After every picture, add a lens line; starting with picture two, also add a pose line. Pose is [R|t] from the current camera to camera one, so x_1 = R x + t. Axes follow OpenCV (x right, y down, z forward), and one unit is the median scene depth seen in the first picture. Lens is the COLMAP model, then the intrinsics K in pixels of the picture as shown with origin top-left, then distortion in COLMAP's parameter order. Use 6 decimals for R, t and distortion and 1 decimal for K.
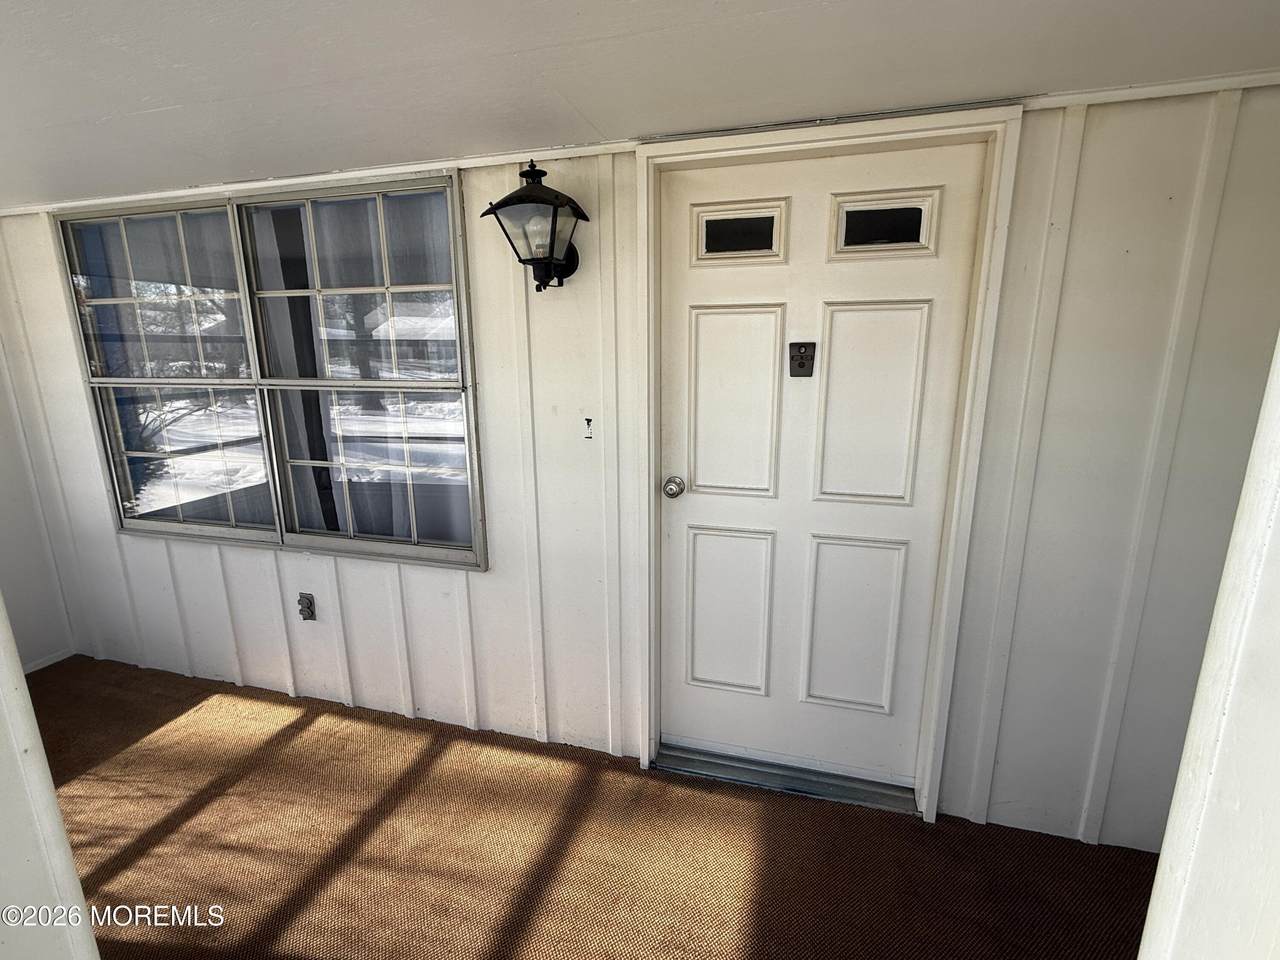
lens RADIAL K [[599.8, 0, 640.0], [0, 599.8, 480.0], [0, 0, 1]] dist [-0.000030, 0.000107]
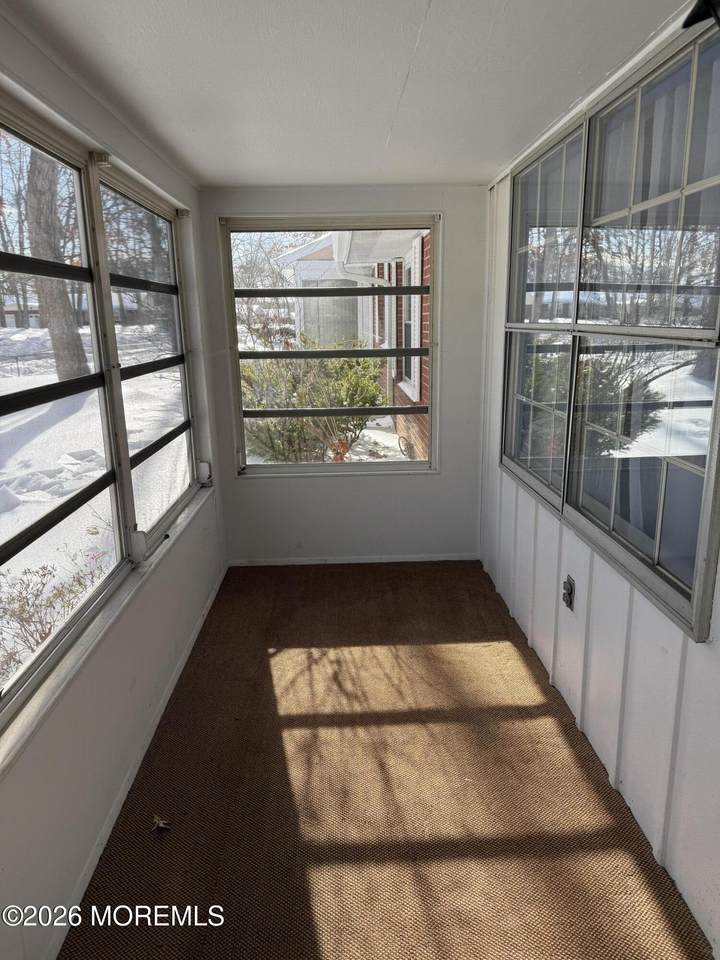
lens RADIAL K [[669.0, 0, 360.0], [0, 669.0, 480.0], [0, 0, 1]] dist [0.083060, -0.155442]
pose [[0.312119, 0.229810, -0.921829, 0.223689], [-0.202522, 0.964094, 0.171776, -0.054241], [0.928206, 0.133076, 0.347453, 0.392679]]
